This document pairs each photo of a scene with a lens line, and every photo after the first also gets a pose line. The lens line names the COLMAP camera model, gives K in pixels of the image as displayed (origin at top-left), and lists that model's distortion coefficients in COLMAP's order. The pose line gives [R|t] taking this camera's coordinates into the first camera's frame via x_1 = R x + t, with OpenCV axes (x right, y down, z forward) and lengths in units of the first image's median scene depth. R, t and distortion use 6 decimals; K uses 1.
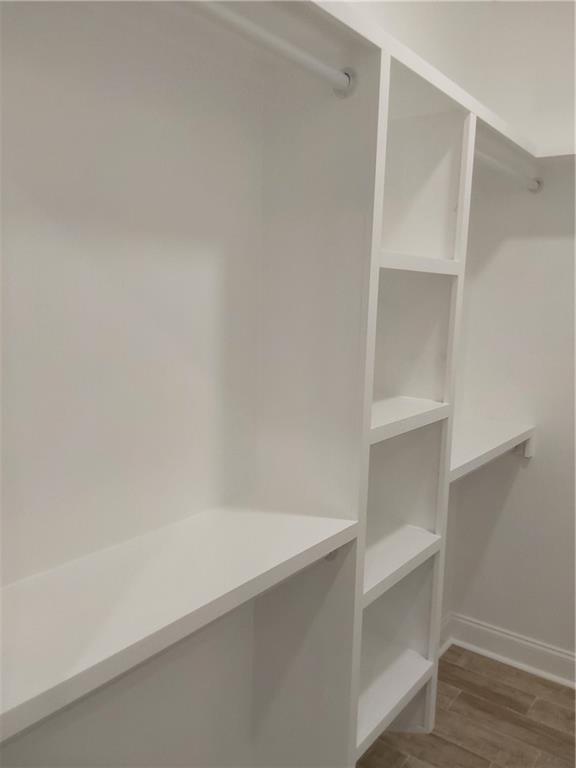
lens RADIAL K [[613.6, 0, 287.7], [0, 613.6, 384.4], [0, 0, 1]] dist [0.077656, -0.127555]
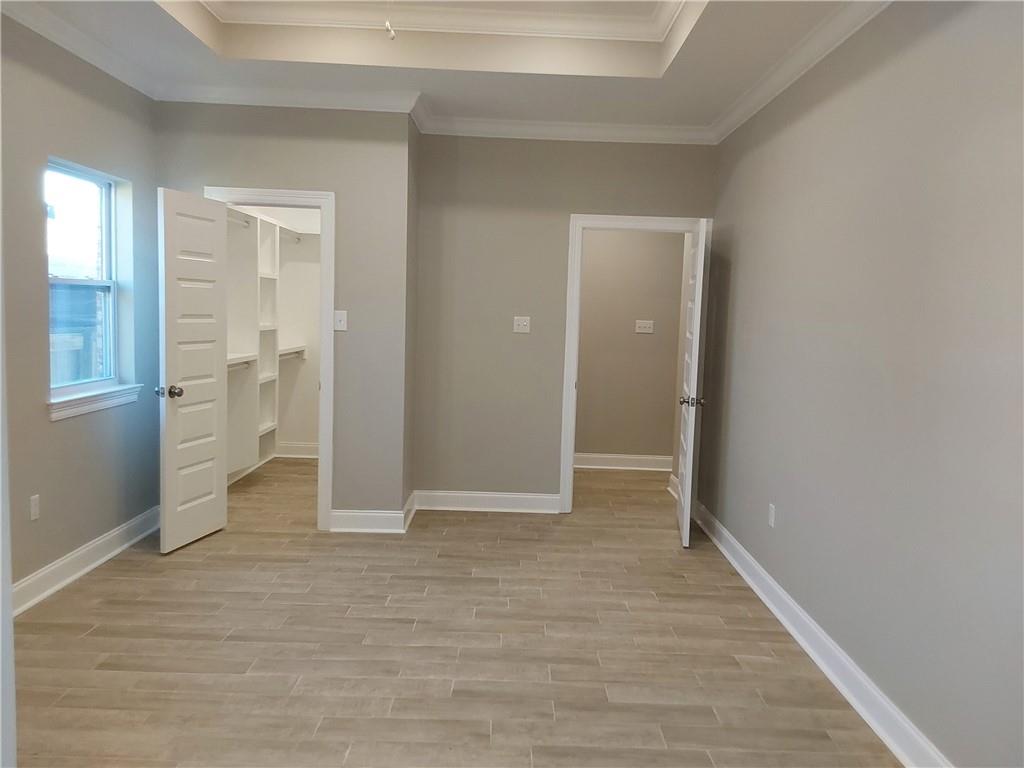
lens RADIAL K [[818.1, 0, 510.0], [0, 818.1, 385.1], [0, 0, 1]] dist [0.077656, -0.127555]
pose [[0.808037, -0.061725, 0.585889, -1.104918], [0.065814, 0.997729, 0.014346, 0.330316], [-0.585444, 0.026968, 0.810265, -2.676885]]
